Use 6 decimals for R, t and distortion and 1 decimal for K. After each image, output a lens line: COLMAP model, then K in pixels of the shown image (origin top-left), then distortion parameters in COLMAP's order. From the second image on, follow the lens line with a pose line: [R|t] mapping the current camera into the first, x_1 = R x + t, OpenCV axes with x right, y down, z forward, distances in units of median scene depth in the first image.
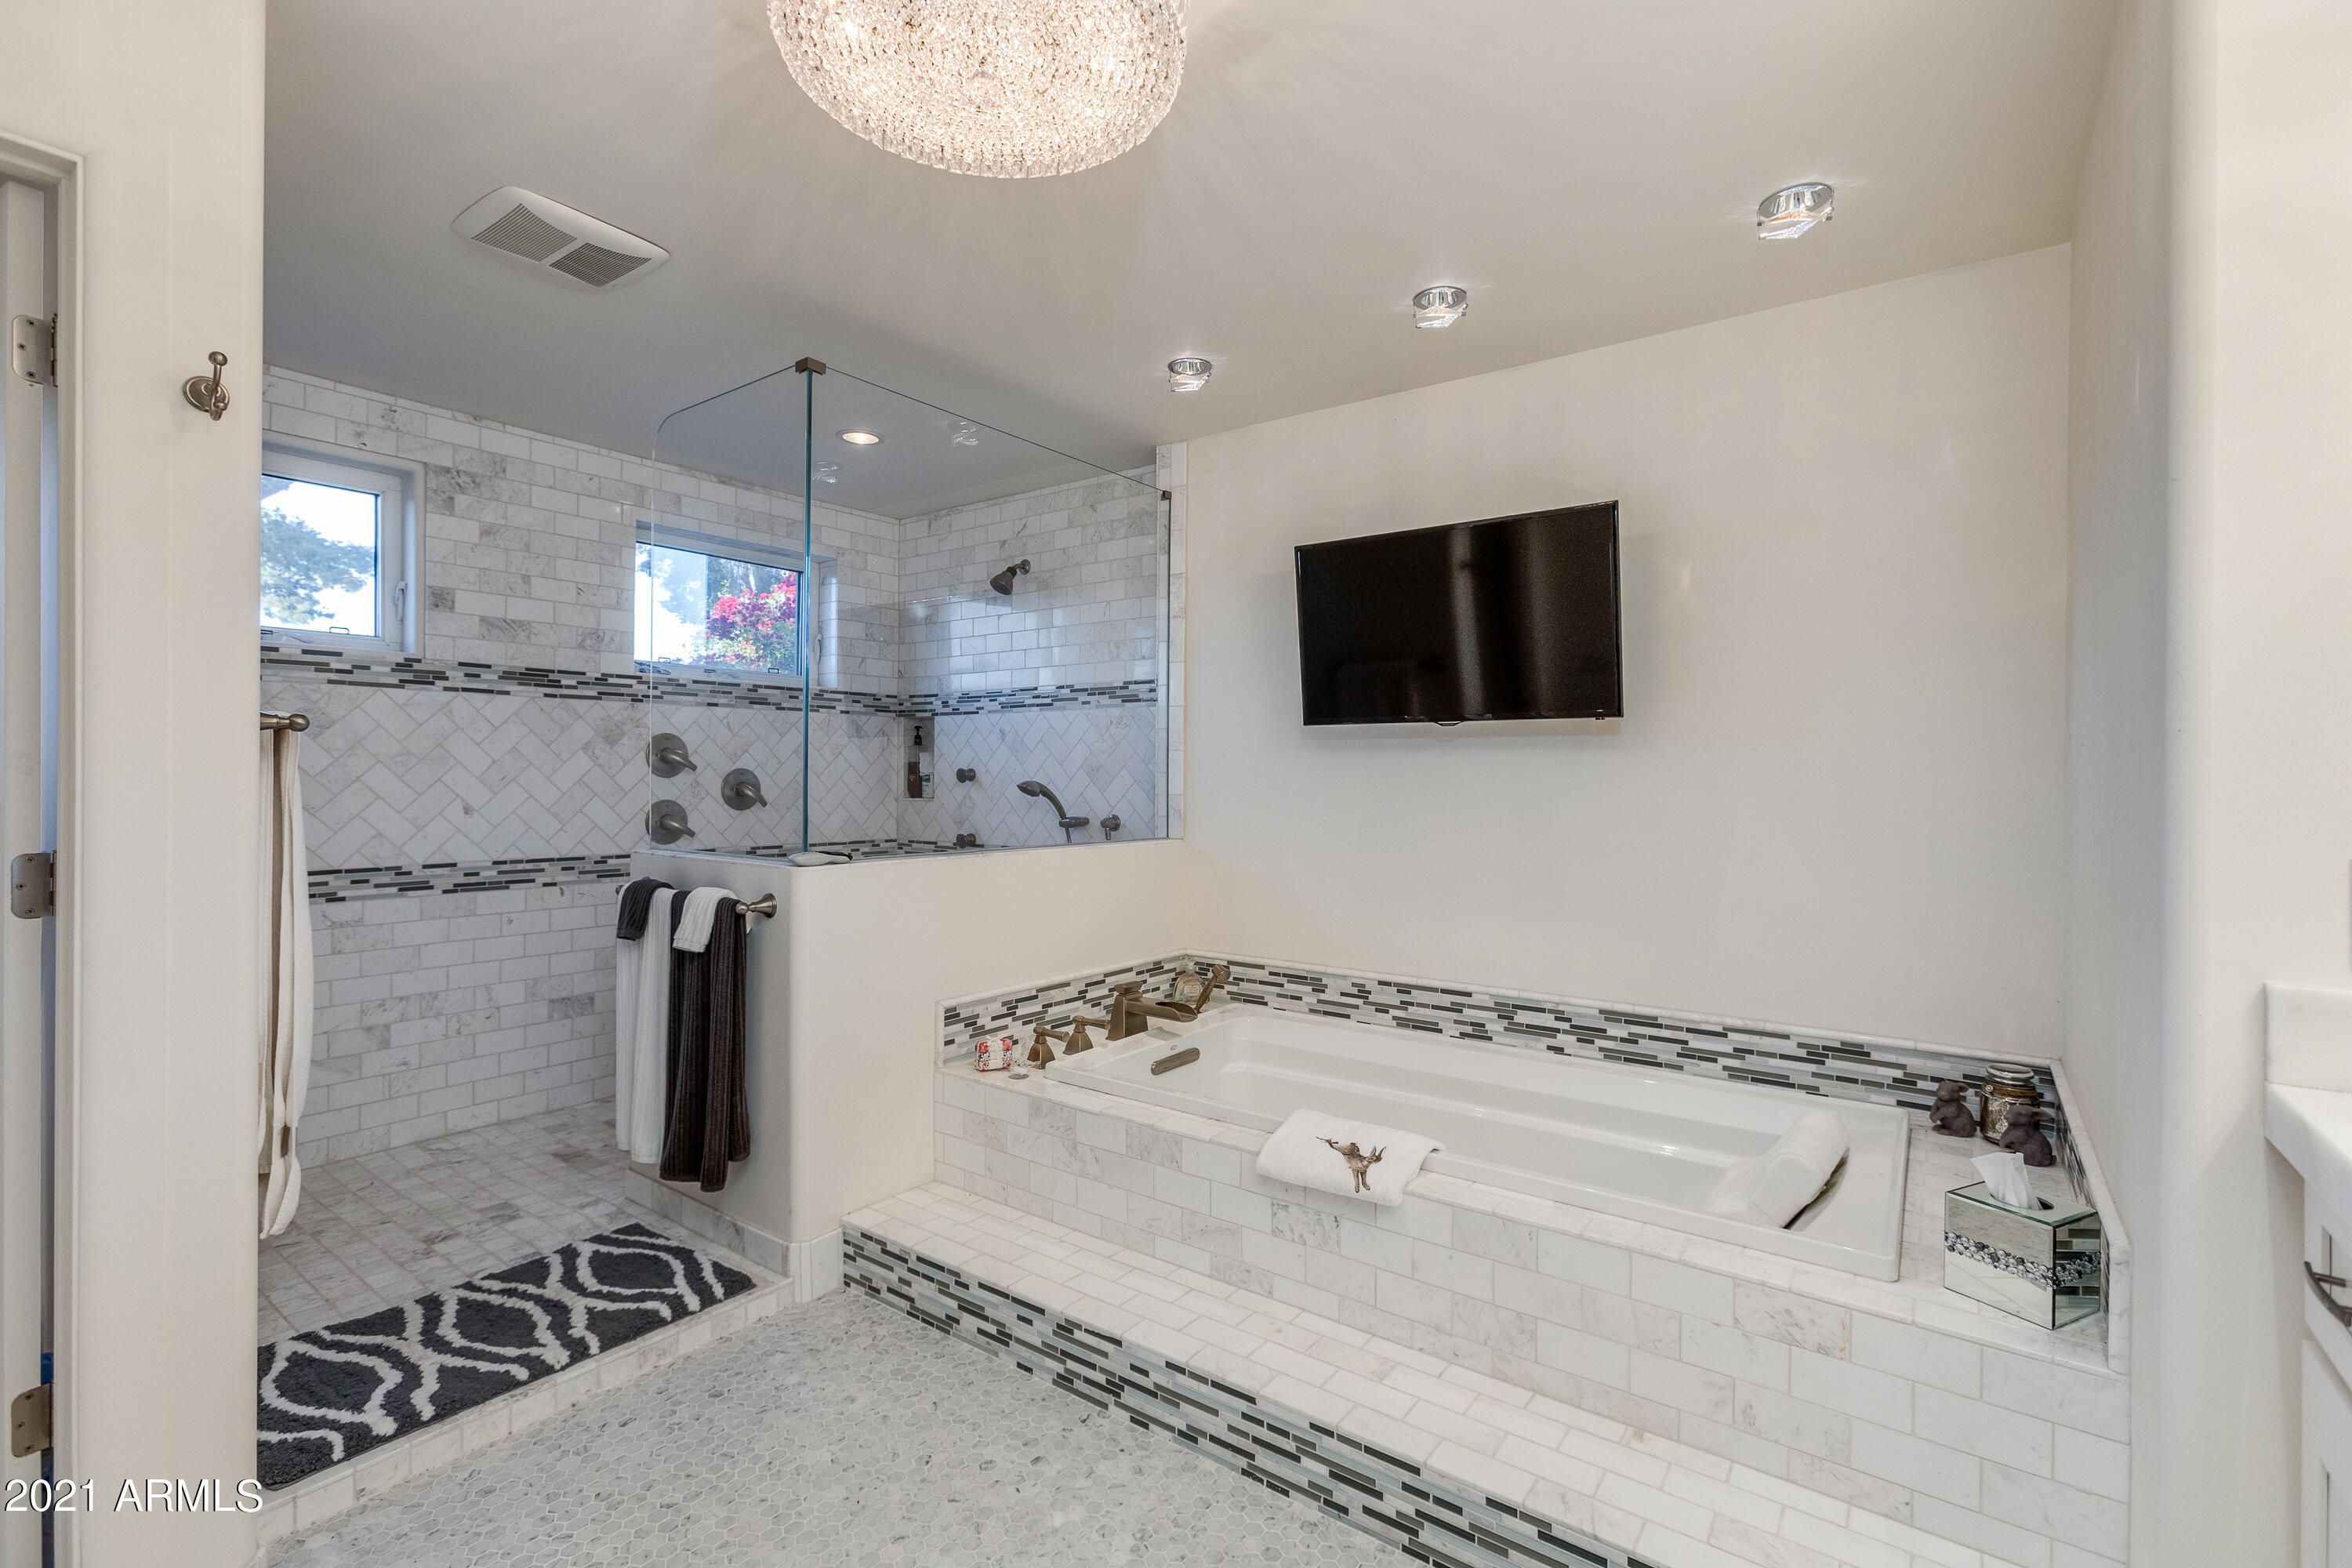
lens RADIAL K [[1067.1, 0, 1176.0], [0, 1067.1, 784.0], [0, 0, 1]] dist [-0.025506, 0.025800]
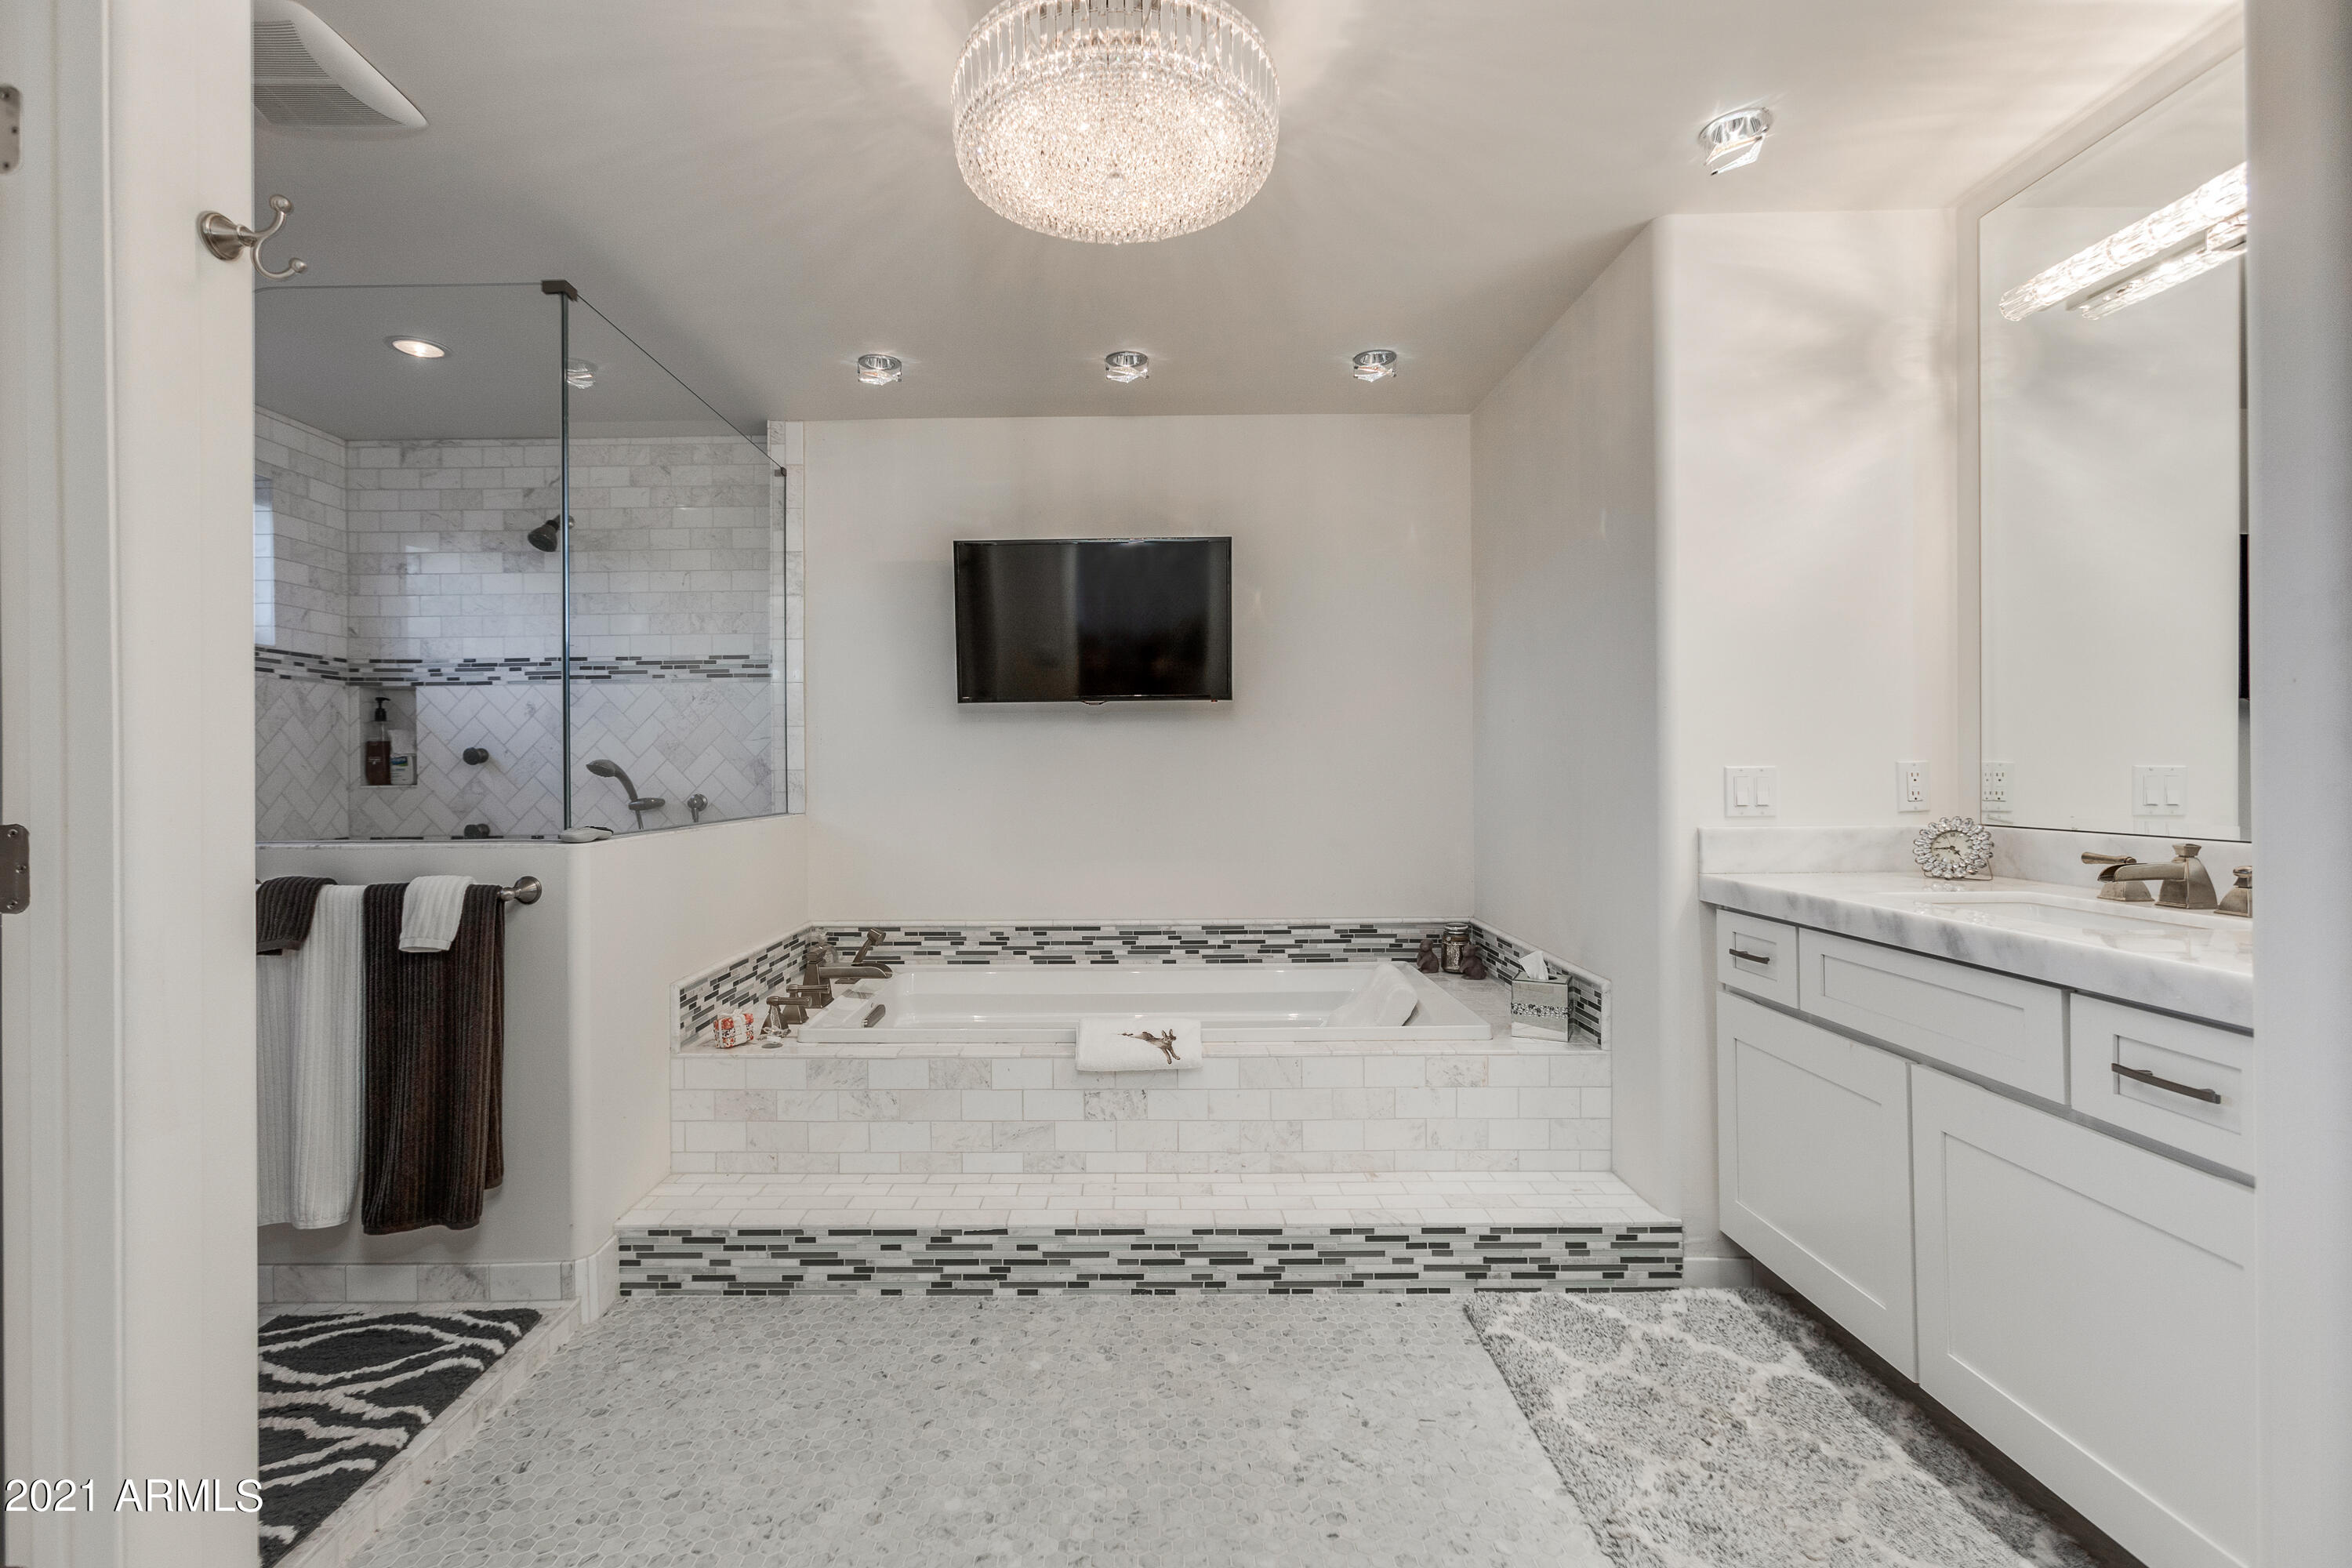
lens RADIAL K [[1098.4, 0, 1131.8], [0, 1098.4, 780.8], [0, 0, 1]] dist [-0.027511, 0.024749]
pose [[0.802162, -0.019248, 0.596796, -0.520108], [0.018521, 0.999801, 0.007351, 0.025971], [-0.596819, 0.005157, 0.802359, -0.029209]]
